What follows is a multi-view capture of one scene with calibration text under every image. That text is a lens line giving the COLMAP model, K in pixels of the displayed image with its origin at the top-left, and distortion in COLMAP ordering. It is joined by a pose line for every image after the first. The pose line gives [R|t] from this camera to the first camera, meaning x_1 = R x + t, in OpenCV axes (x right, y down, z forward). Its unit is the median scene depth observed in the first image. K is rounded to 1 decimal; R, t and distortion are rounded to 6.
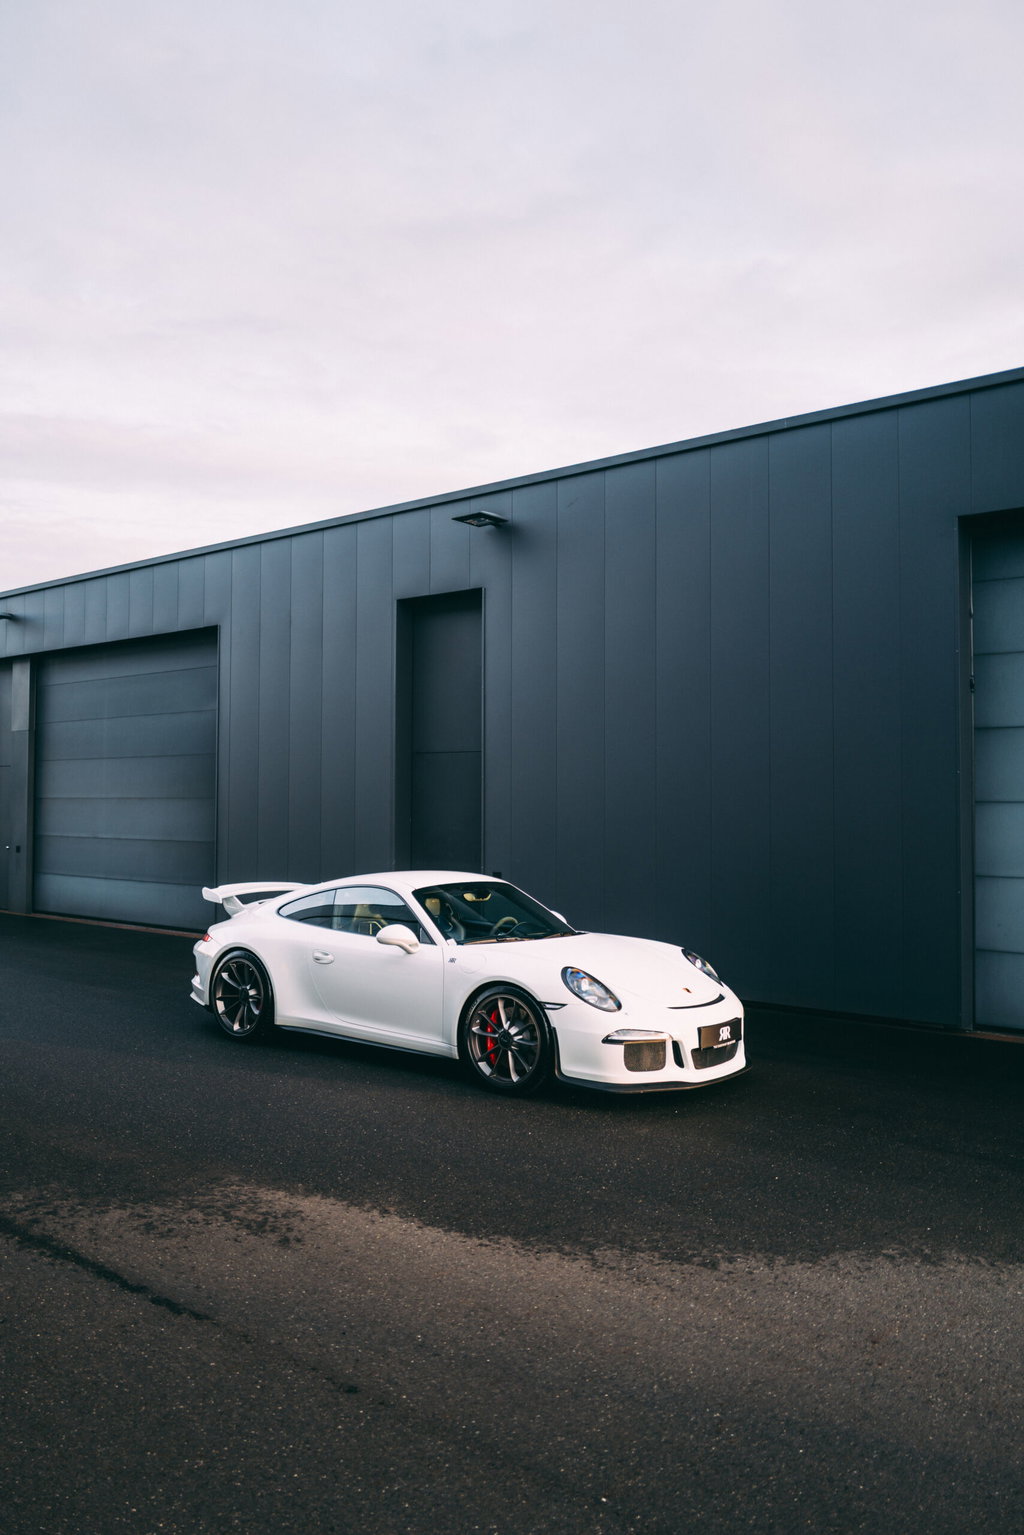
lens RADIAL K [[1158.0, 0, 512.0], [0, 1158.0, 767.5], [0, 0, 1]] dist [-0.070411, 0.108811]
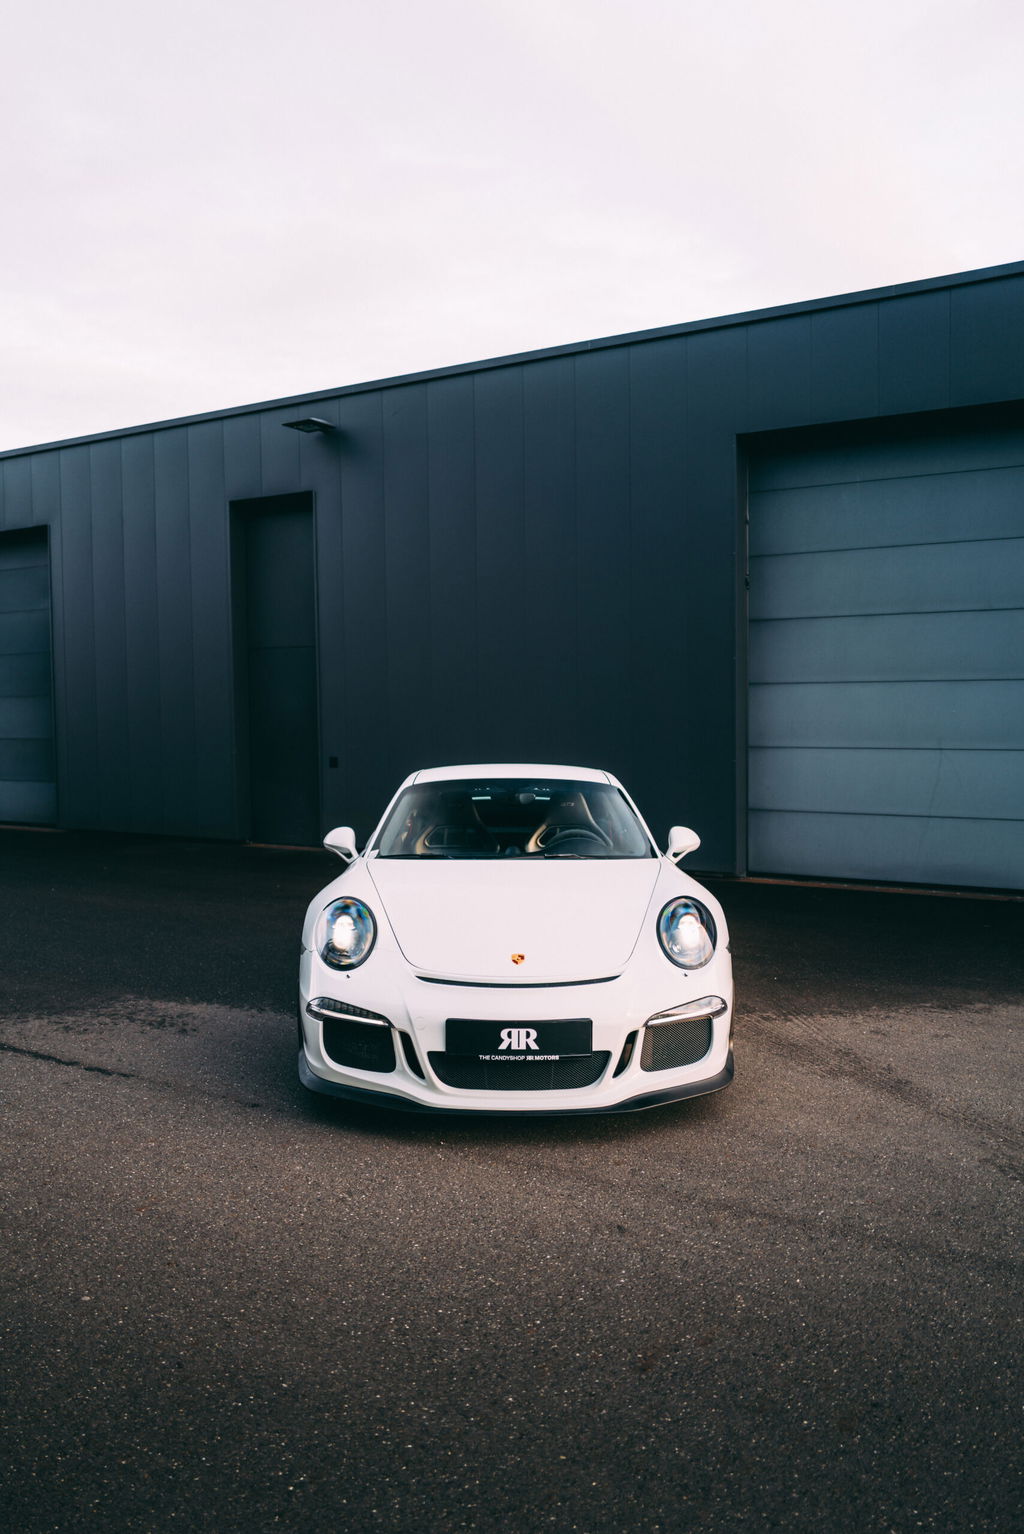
lens RADIAL K [[1148.2, 0, 512.0], [0, 1148.2, 767.0], [0, 0, 1]] dist [0.011798, -0.107650]
pose [[0.988432, -0.023618, 0.149812, -0.016592], [0.010812, 0.996260, 0.085723, 0.016115], [-0.151277, -0.083111, 0.984991, -0.170418]]
